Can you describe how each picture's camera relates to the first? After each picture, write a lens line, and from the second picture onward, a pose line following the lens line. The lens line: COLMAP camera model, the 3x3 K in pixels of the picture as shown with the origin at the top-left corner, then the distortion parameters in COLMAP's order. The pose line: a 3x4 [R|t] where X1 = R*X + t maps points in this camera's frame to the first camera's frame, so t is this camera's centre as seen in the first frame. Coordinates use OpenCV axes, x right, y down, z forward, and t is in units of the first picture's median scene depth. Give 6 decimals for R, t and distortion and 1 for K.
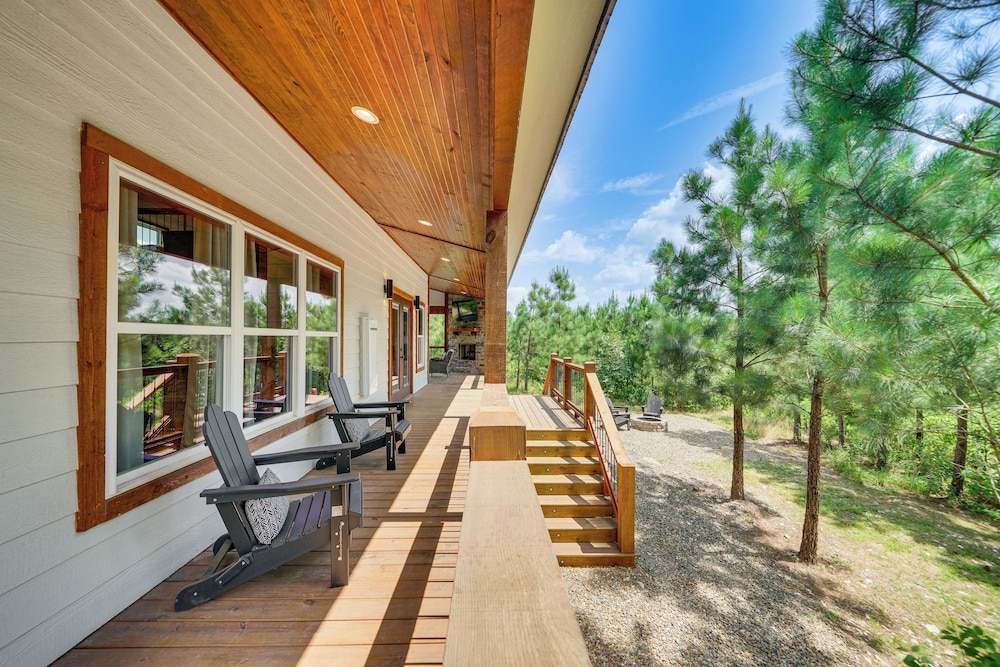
lens RADIAL K [[355.0, 0, 485.2], [0, 355.0, 334.8], [0, 0, 1]] dist [-0.019233, 0.000077]
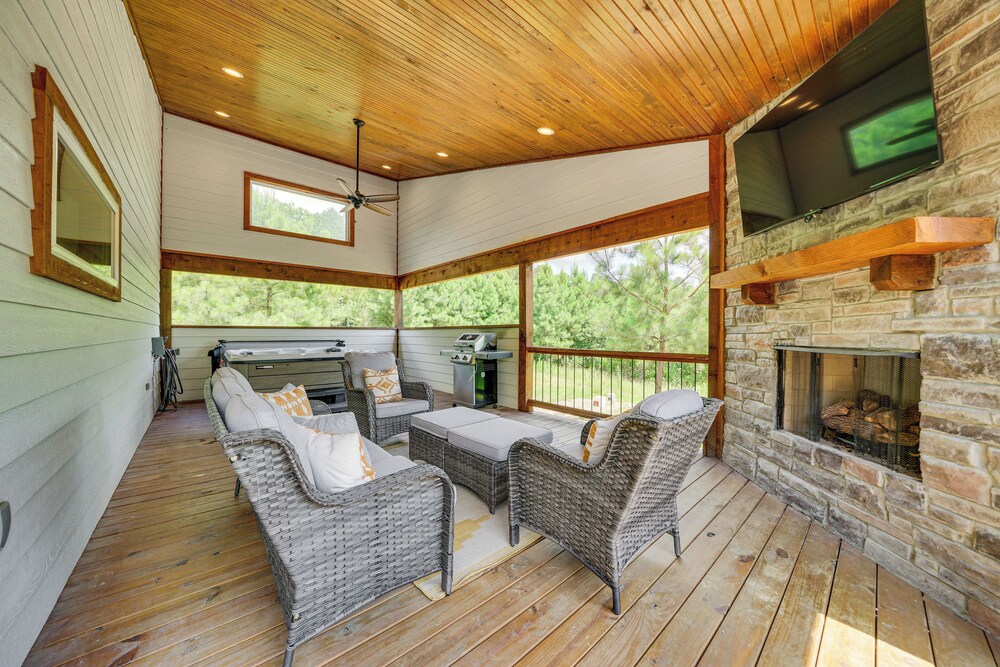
lens RADIAL K [[355.0, 0, 485.2], [0, 355.0, 334.8], [0, 0, 1]] dist [-0.019233, 0.000077]
pose [[0.660017, -0.003565, -0.751242, -0.035740], [0.005964, 0.999982, 0.000495, 0.017494], [0.751227, -0.004807, 0.660027, 0.737646]]
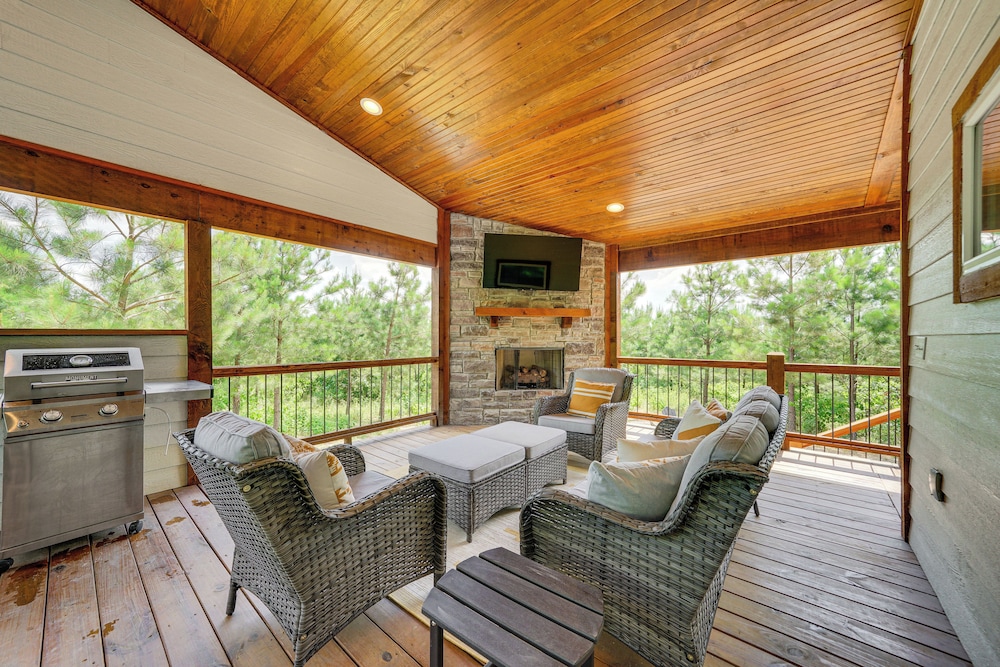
lens RADIAL K [[355.0, 0, 485.2], [0, 355.0, 334.8], [0, 0, 1]] dist [-0.019233, 0.000077]
pose [[0.641383, -0.006636, 0.767192, -0.366935], [0.001652, 0.999972, 0.007269, 0.007719], [-0.767219, -0.003395, 0.641376, 0.748873]]
